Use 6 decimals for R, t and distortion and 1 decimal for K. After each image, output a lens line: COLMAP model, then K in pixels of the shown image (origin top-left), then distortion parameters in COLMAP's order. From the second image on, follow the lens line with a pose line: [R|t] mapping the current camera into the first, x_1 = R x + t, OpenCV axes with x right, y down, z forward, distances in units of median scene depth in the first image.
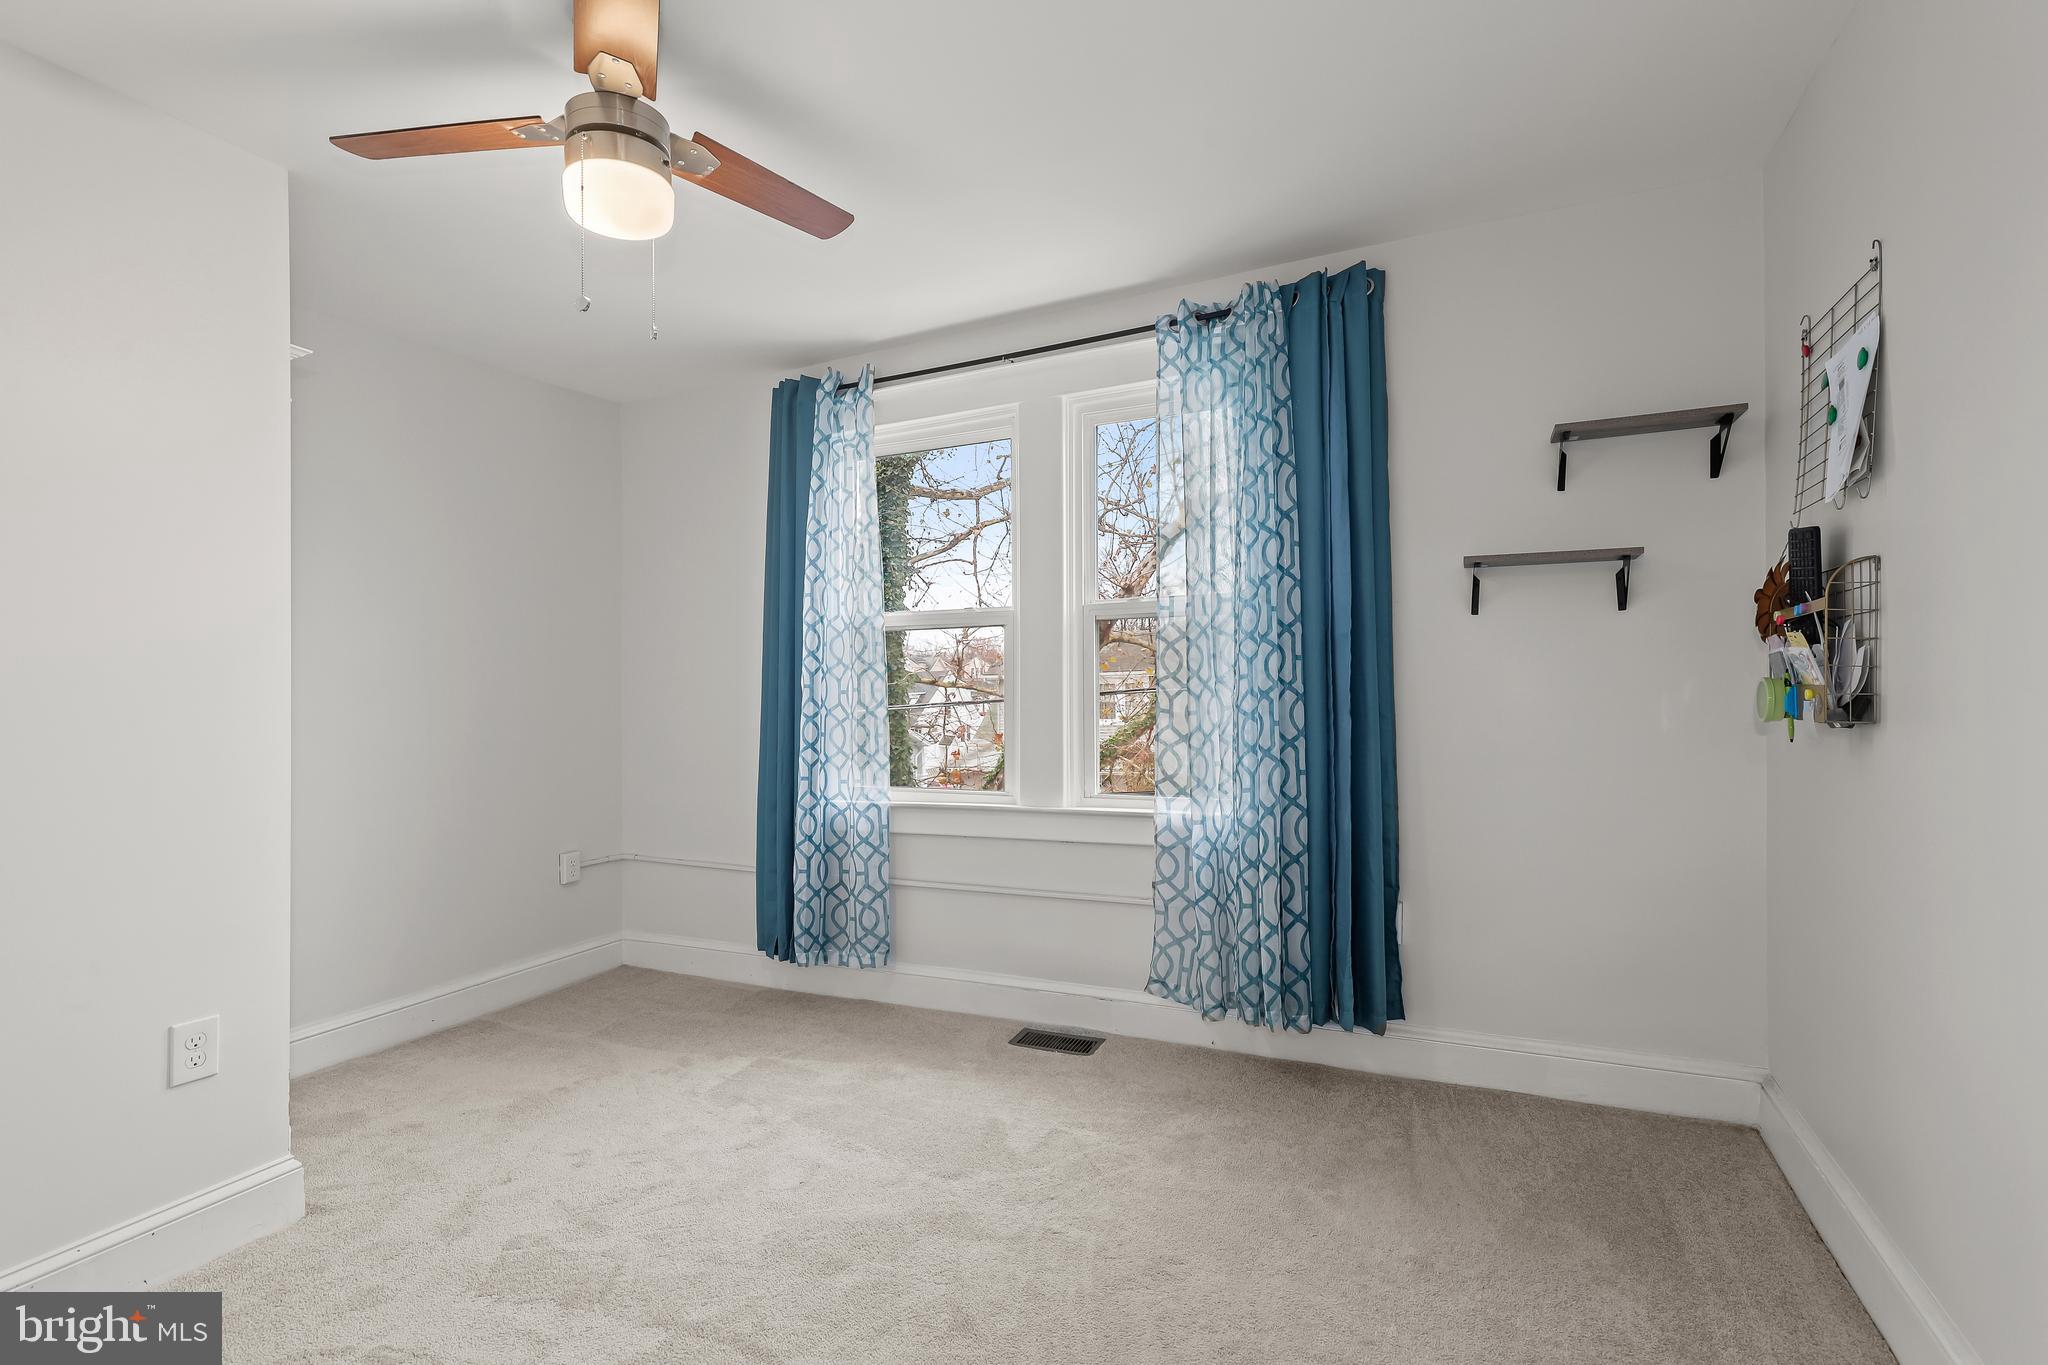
lens RADIAL K [[955.2, 0, 1026.0], [0, 955.2, 679.4], [0, 0, 1]] dist [-0.005525, -0.000046]
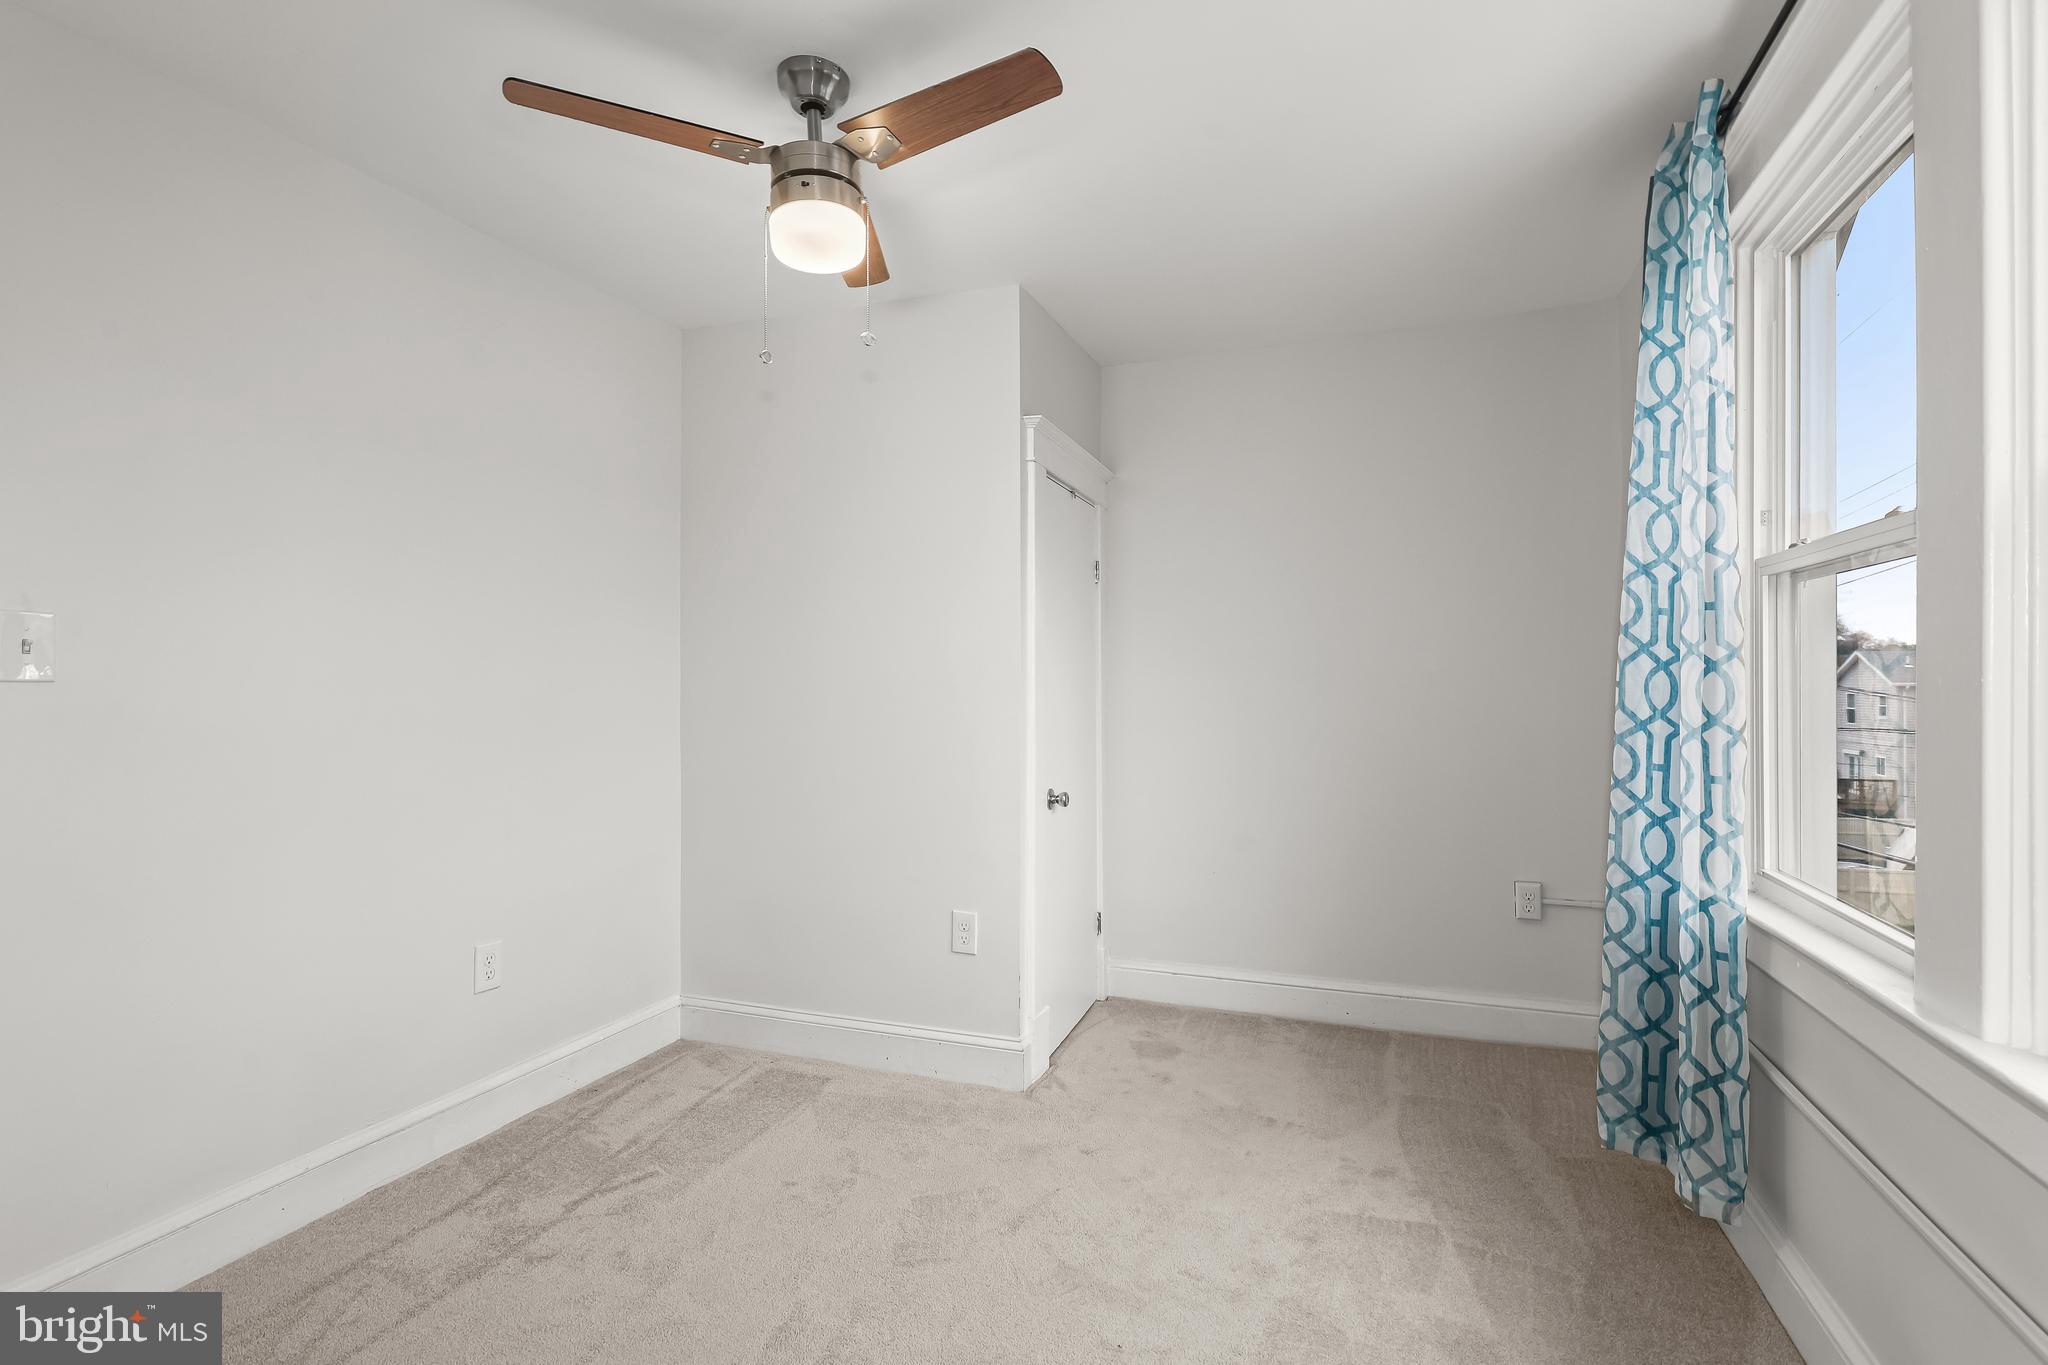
lens RADIAL K [[955.2, 0, 1027.3], [0, 955.2, 682.8], [0, 0, 1]] dist [-0.005525, -0.000046]
pose [[0.087163, 0.017975, -0.996032, 0.380192], [0.005275, 0.999815, 0.018505, -0.008050], [0.996180, -0.006867, 0.087052, 0.662455]]
